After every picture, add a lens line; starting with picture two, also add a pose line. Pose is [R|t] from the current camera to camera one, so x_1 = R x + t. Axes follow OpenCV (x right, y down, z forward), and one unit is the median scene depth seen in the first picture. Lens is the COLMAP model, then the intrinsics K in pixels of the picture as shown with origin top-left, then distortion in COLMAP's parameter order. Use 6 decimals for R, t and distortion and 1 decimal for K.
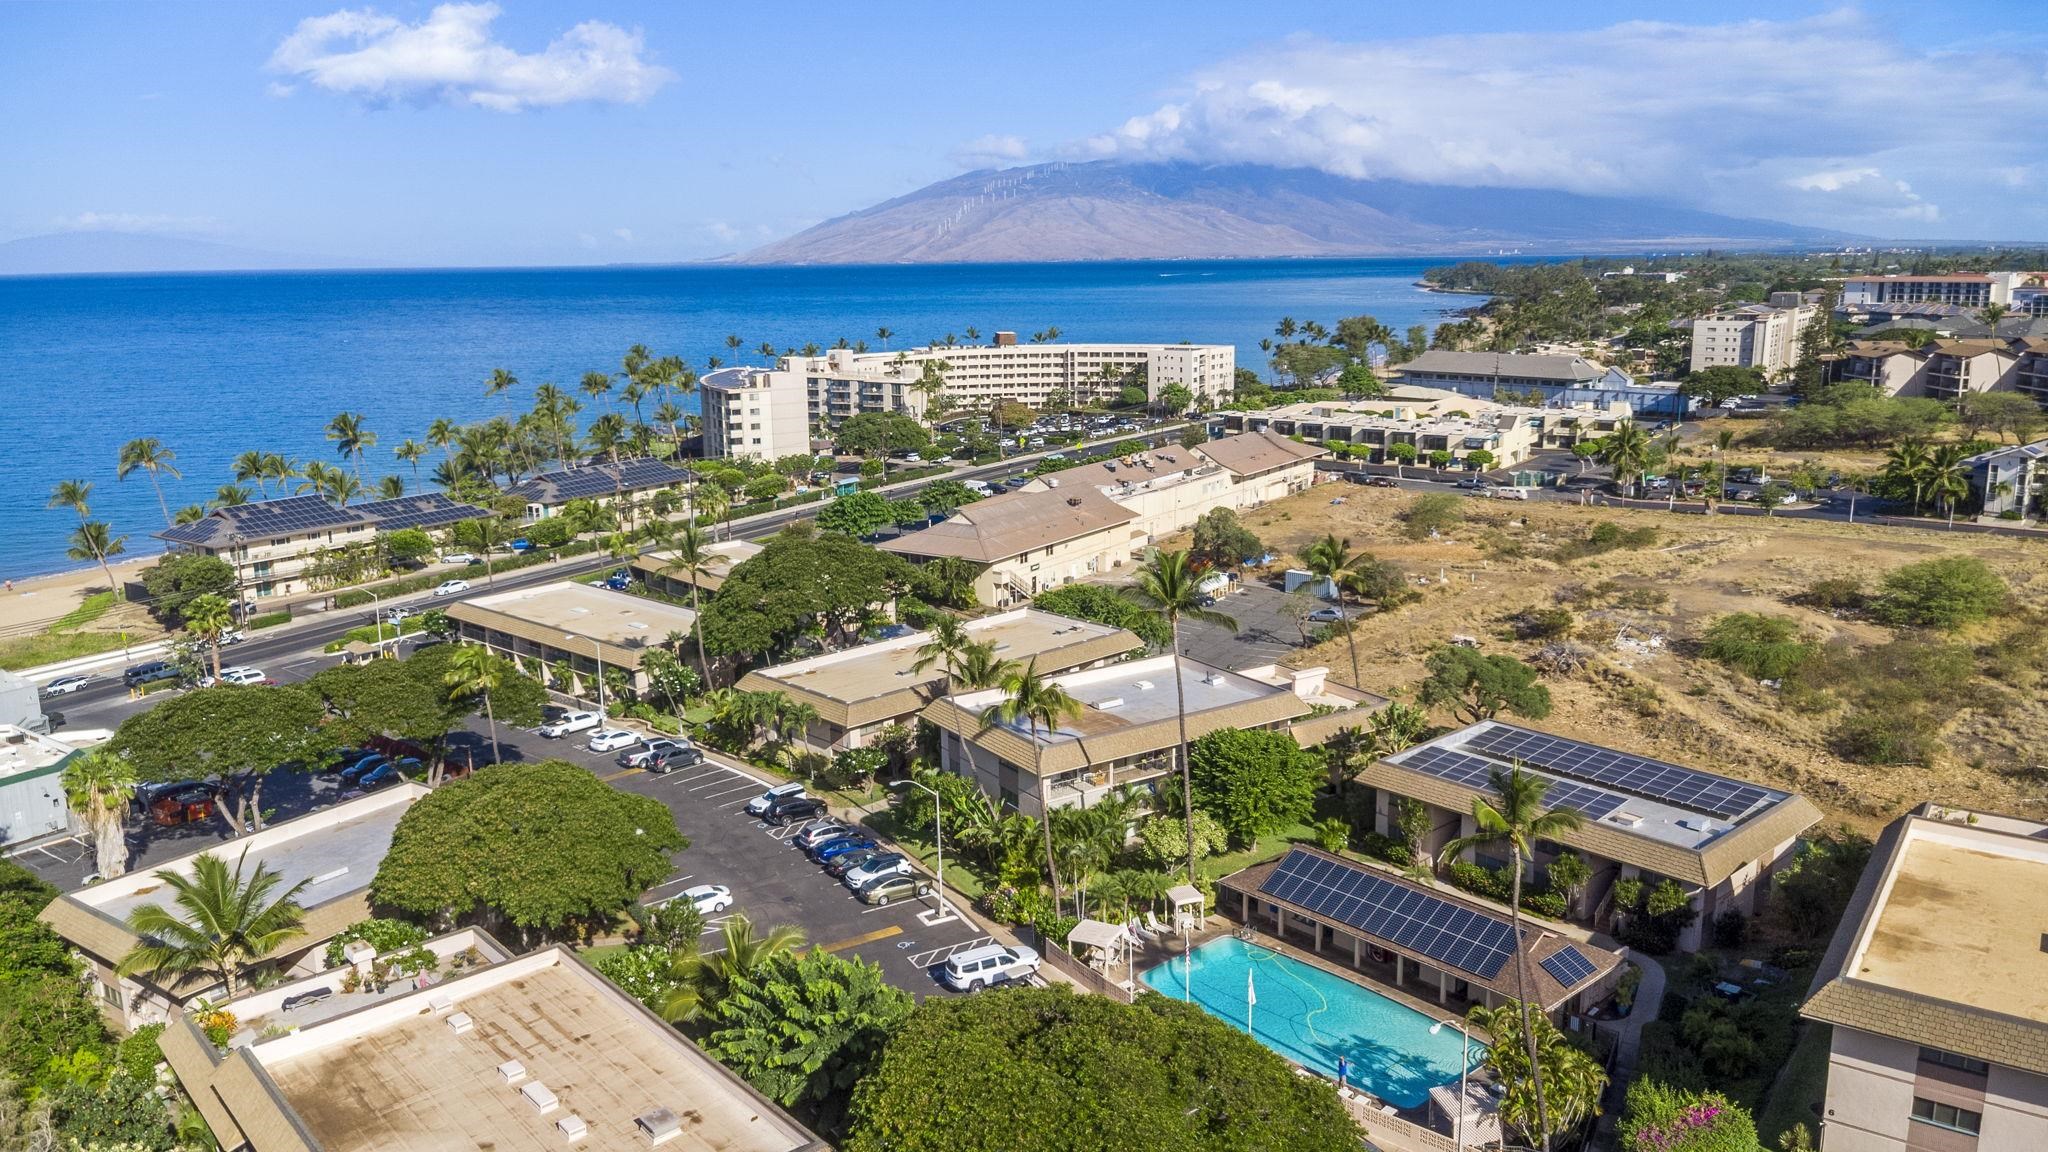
lens RADIAL K [[1505.5, 0, 1024.0], [0, 1505.5, 576.0], [0, 0, 1]] dist [0.042477, -0.072033]
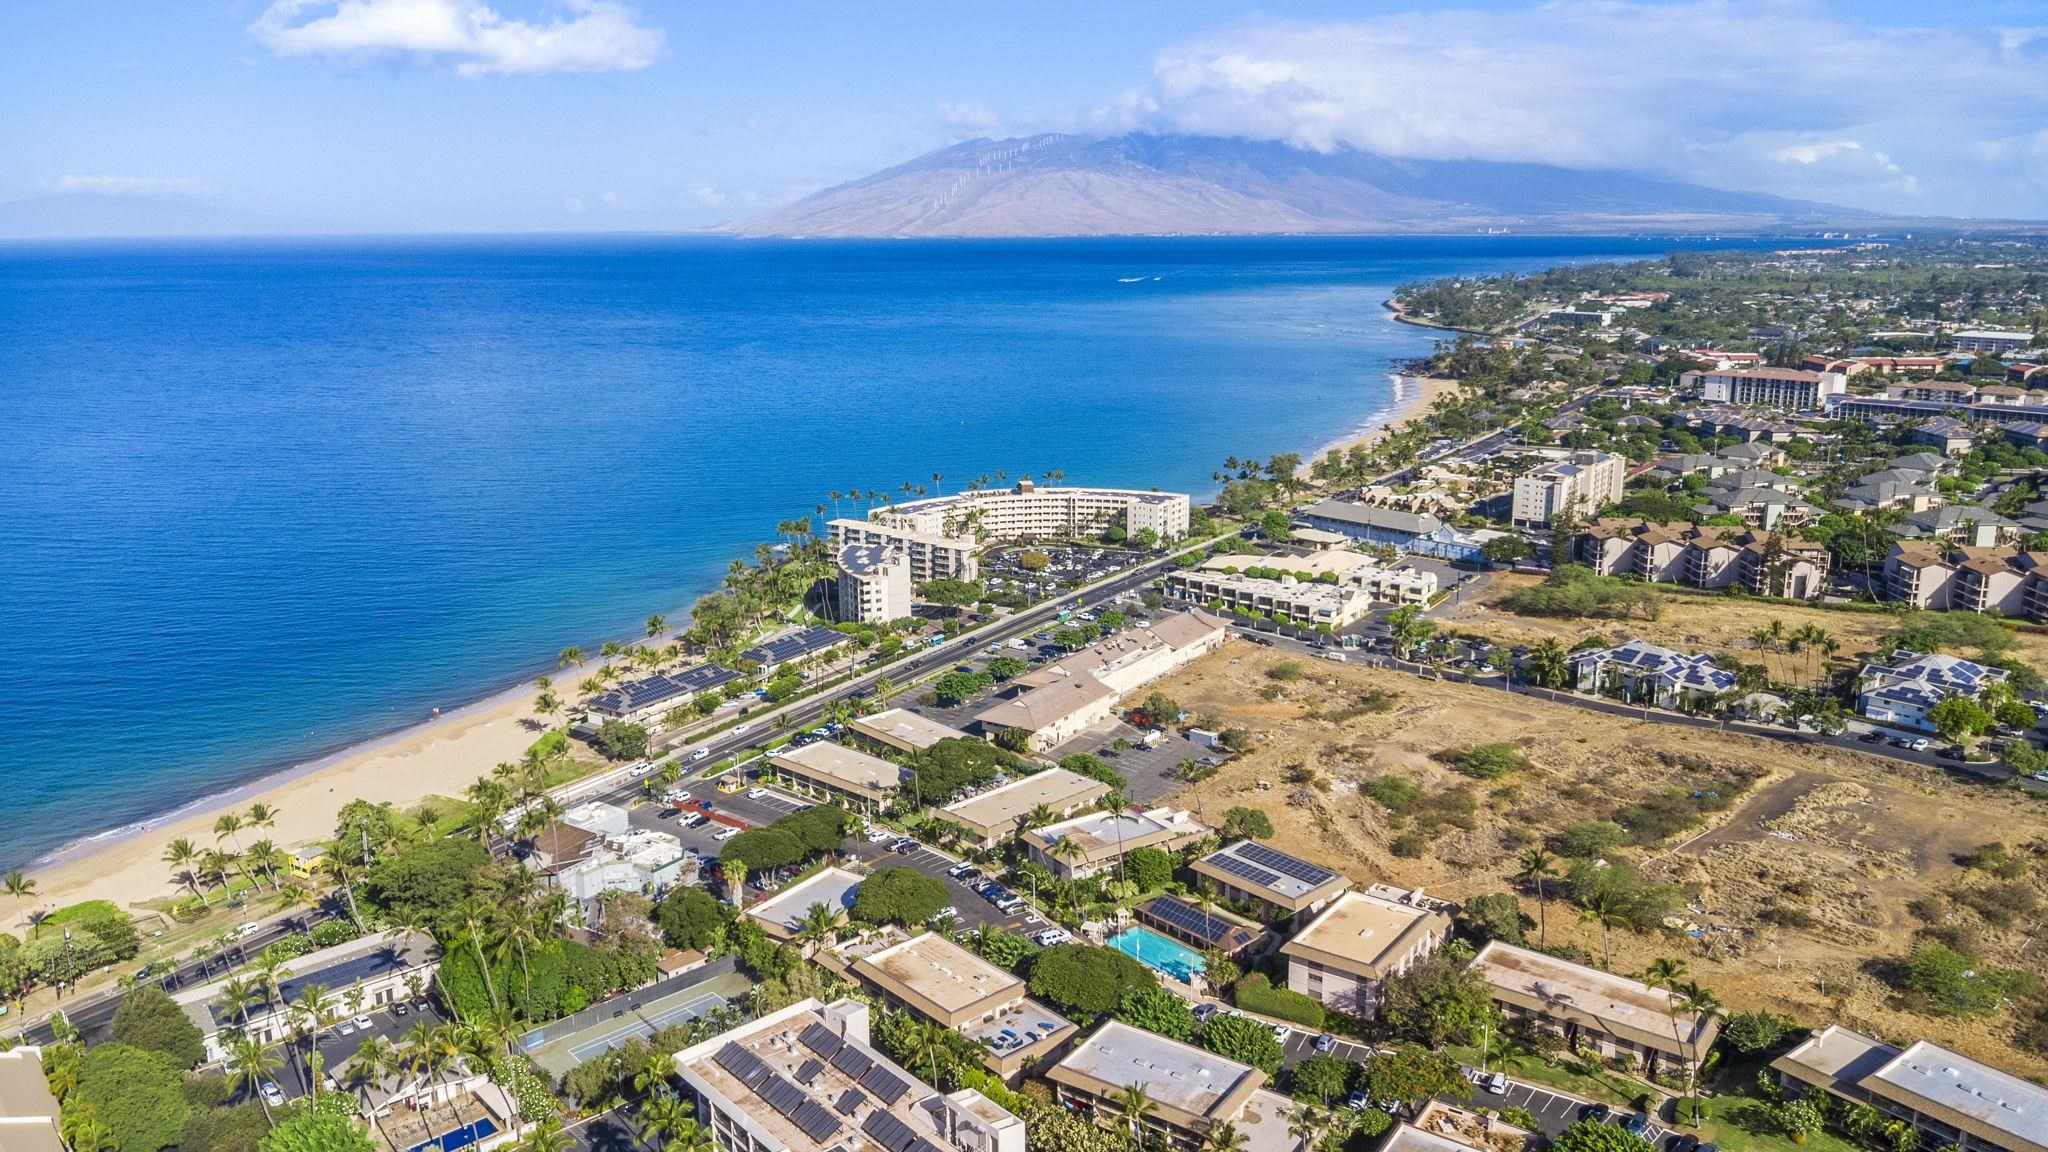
lens RADIAL K [[1505.5, 0, 1024.0], [0, 1505.5, 576.0], [0, 0, 1]] dist [0.042477, -0.072033]
pose [[0.999991, 0.001237, 0.004047, -0.053573], [-0.001322, 0.999776, 0.021103, -0.286350], [-0.004020, -0.021108, 0.999769, -1.086061]]
